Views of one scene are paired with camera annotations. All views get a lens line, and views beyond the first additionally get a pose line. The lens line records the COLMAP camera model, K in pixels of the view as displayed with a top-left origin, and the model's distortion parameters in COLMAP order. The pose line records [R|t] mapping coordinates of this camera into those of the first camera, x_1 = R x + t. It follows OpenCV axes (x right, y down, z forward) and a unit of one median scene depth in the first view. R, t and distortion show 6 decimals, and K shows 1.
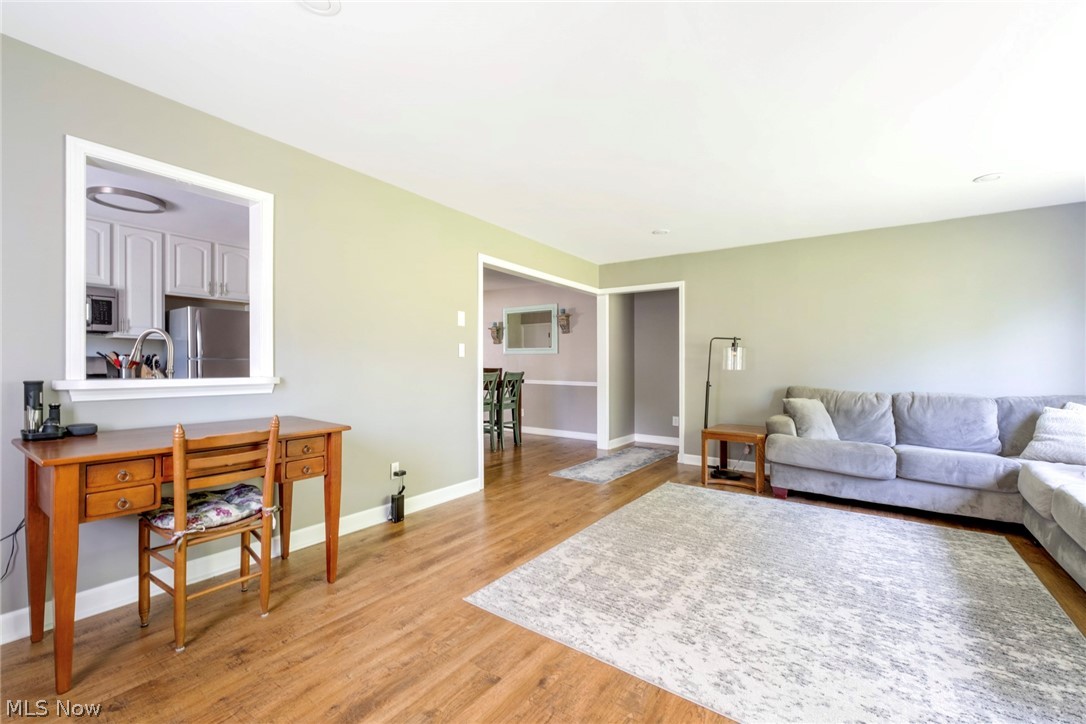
lens RADIAL K [[455.4, 0, 543.7], [0, 455.4, 363.8], [0, 0, 1]] dist [-0.002686, 0.000563]
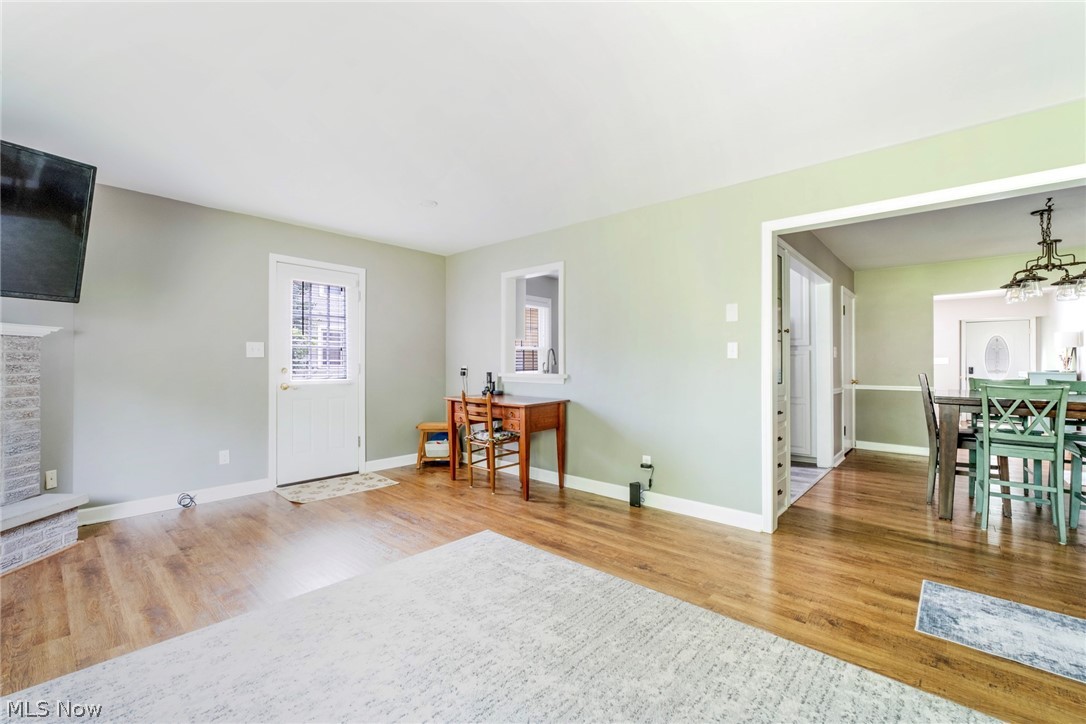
lens RADIAL K [[455.4, 0, 540.6], [0, 455.4, 364.2], [0, 0, 1]] dist [-0.002686, 0.000563]
pose [[-0.113427, -0.007420, -0.993519, 1.000407], [-0.005870, 0.999960, -0.006798, 0.004517], [0.993529, 0.005061, -0.113465, 1.077226]]
